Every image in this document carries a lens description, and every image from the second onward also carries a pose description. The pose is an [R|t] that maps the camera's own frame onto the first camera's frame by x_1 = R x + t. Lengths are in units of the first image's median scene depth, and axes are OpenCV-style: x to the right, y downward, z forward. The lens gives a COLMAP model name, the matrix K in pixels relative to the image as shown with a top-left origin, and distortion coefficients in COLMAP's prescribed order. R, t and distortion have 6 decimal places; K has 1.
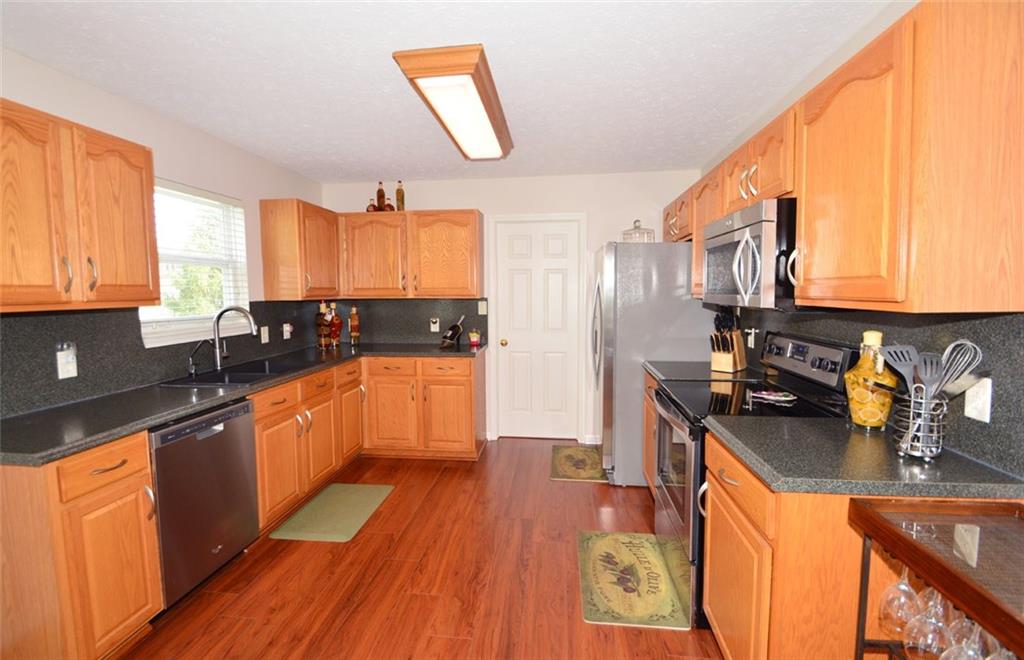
lens RADIAL K [[464.3, 0, 505.4], [0, 464.3, 324.9], [0, 0, 1]] dist [-0.001013, -0.000349]
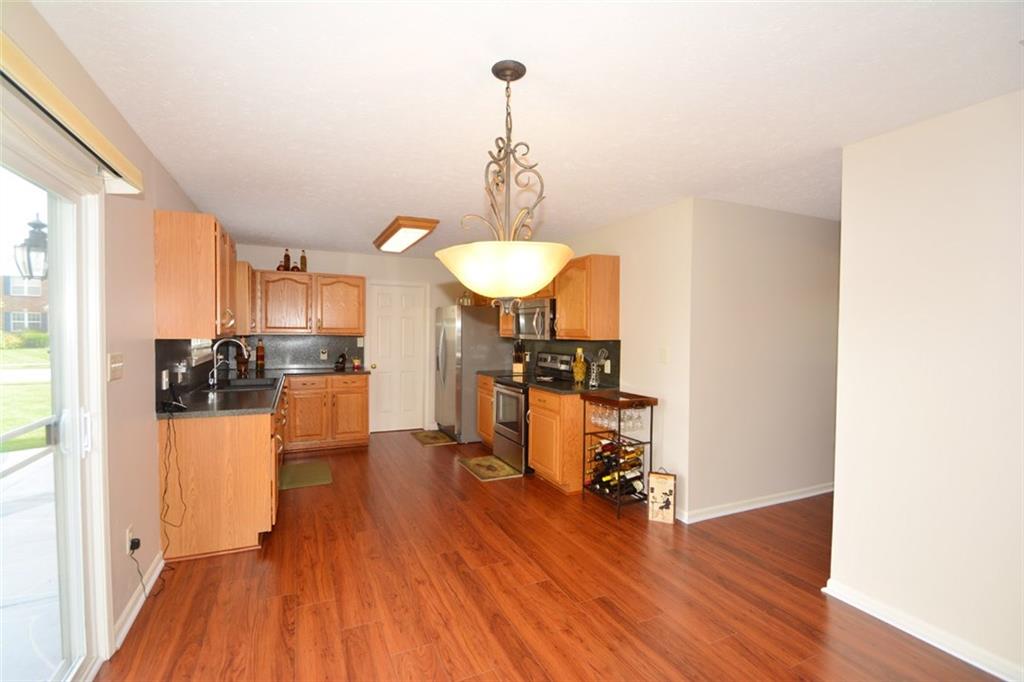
lens RADIAL K [[453.4, 0, 503.7], [0, 453.4, 342.9], [0, 0, 1]] dist [0.012220, -0.000322]
pose [[0.852931, 0.002104, 0.522019, -0.495870], [0.022148, 0.998946, -0.040214, 0.039088], [-0.521553, 0.045861, 0.851985, -0.528247]]
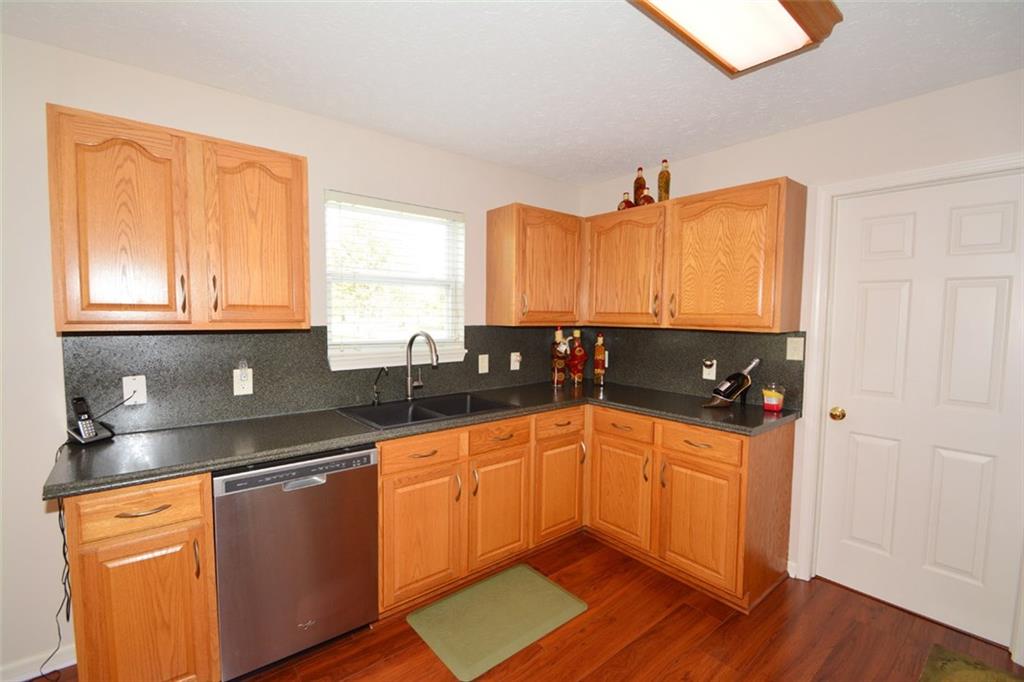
lens RADIAL K [[453.4, 0, 503.7], [0, 453.4, 342.9], [0, 0, 1]] dist [0.012220, -0.000322]
pose [[0.716635, 0.059027, -0.694946, 0.105660], [-0.067367, 0.997611, 0.015266, -0.034563], [0.694188, 0.035877, 0.718900, 0.409150]]
